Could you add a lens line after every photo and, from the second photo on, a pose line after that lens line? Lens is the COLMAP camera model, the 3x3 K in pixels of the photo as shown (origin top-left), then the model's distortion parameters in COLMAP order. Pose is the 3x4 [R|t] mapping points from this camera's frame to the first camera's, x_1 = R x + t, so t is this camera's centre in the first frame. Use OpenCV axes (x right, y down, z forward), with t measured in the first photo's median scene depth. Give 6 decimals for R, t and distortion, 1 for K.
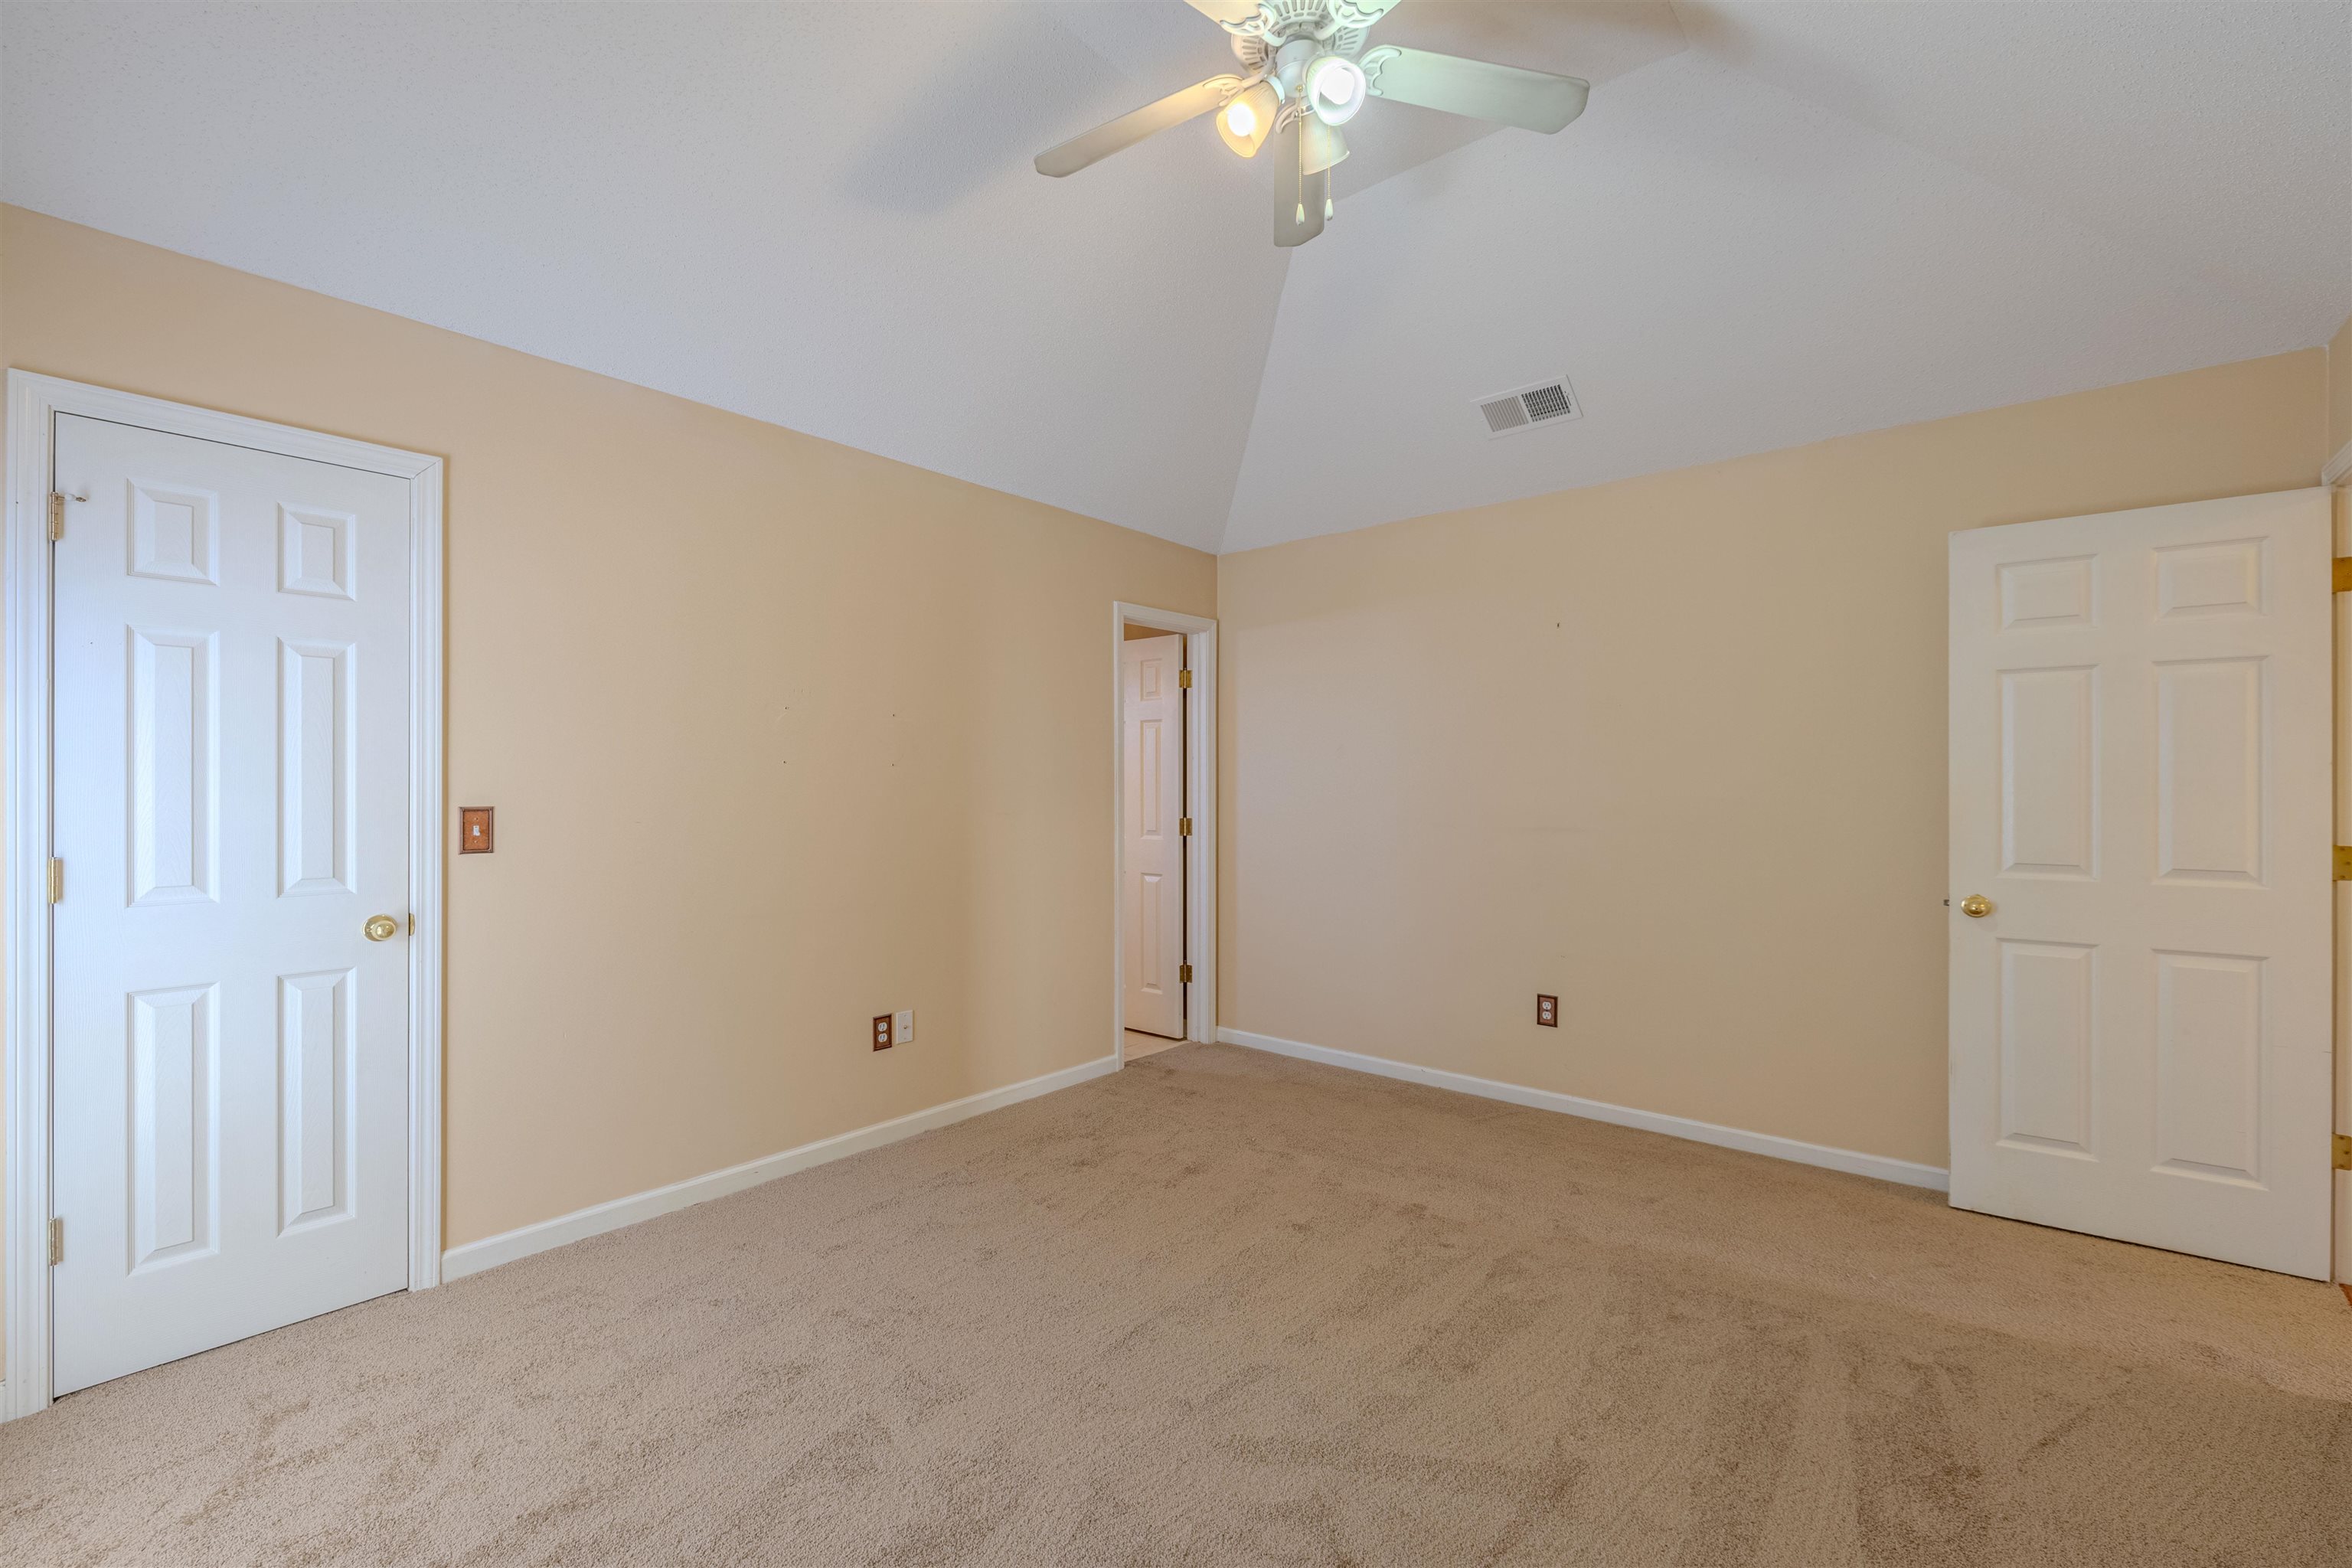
lens RADIAL K [[984.6, 0, 1168.4], [0, 984.6, 789.1], [0, 0, 1]] dist [-0.005310, -0.000393]
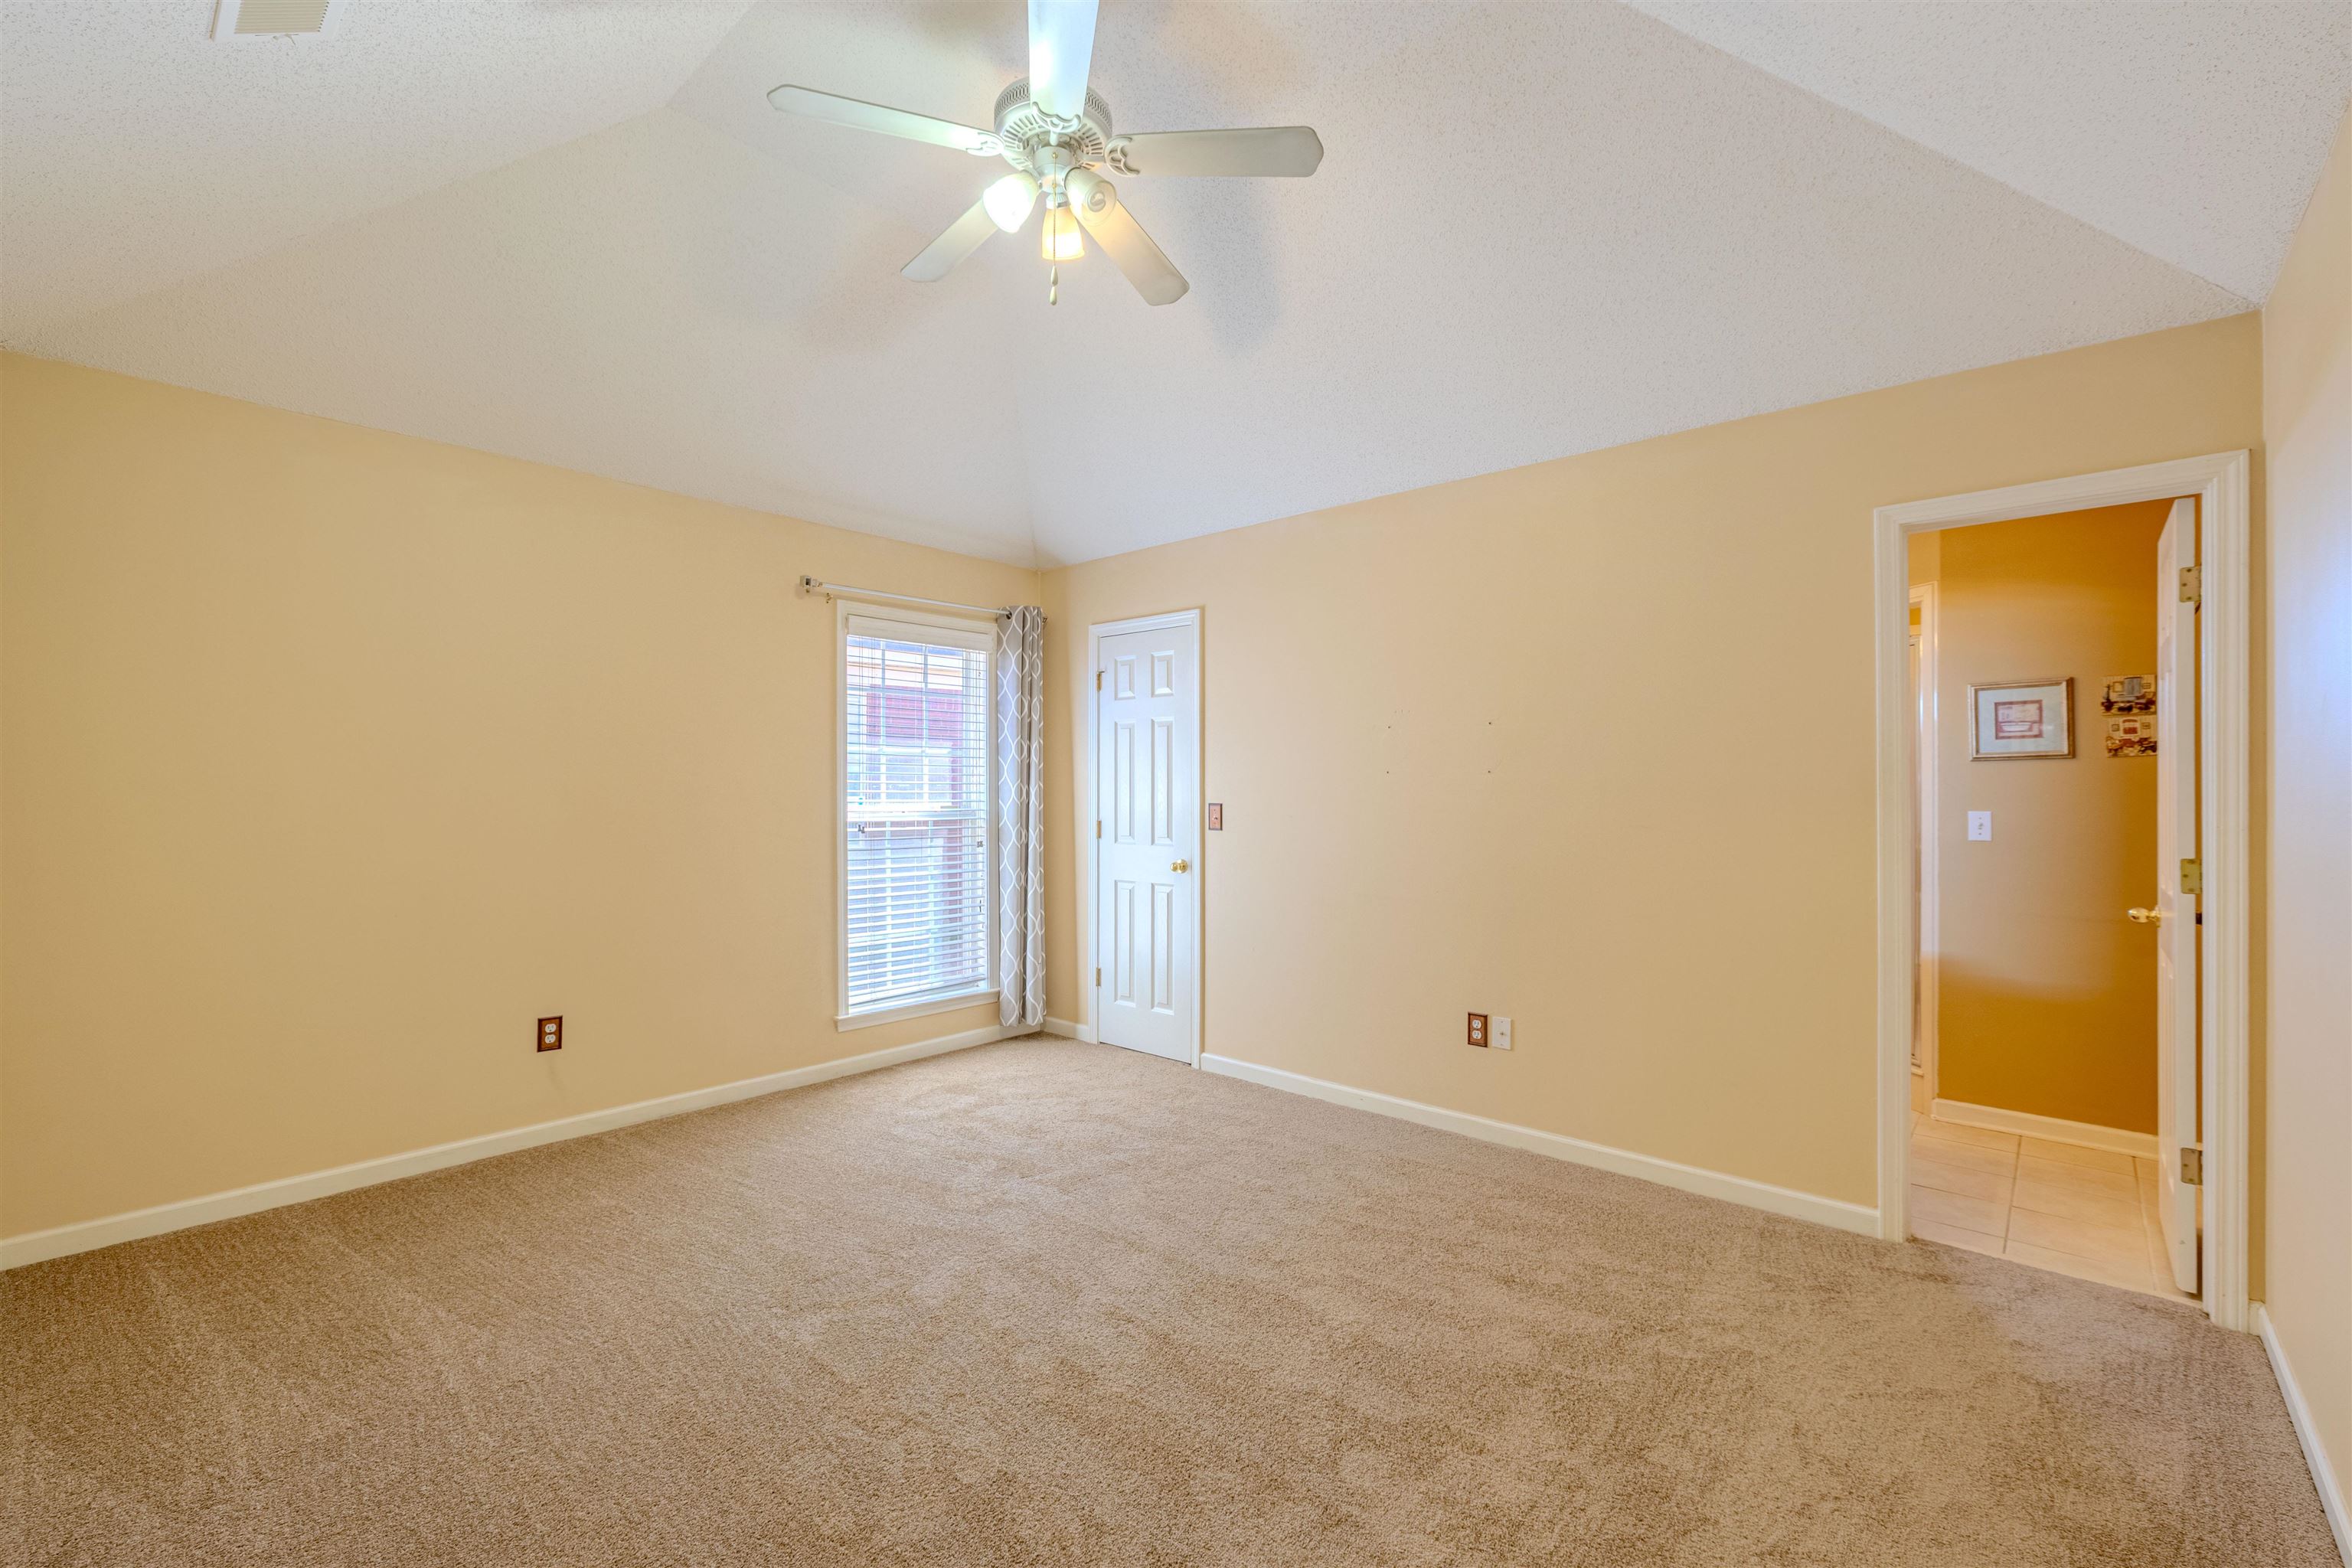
lens RADIAL K [[1045.2, 0, 1176.0], [0, 1045.2, 784.0], [0, 0, 1]] dist [-0.000845, -0.000048]
pose [[-0.031687, -0.000076, -0.999498, 1.168168], [-0.002325, 0.999997, -0.000002, -0.016425], [0.999495, 0.002324, -0.031687, 1.012572]]
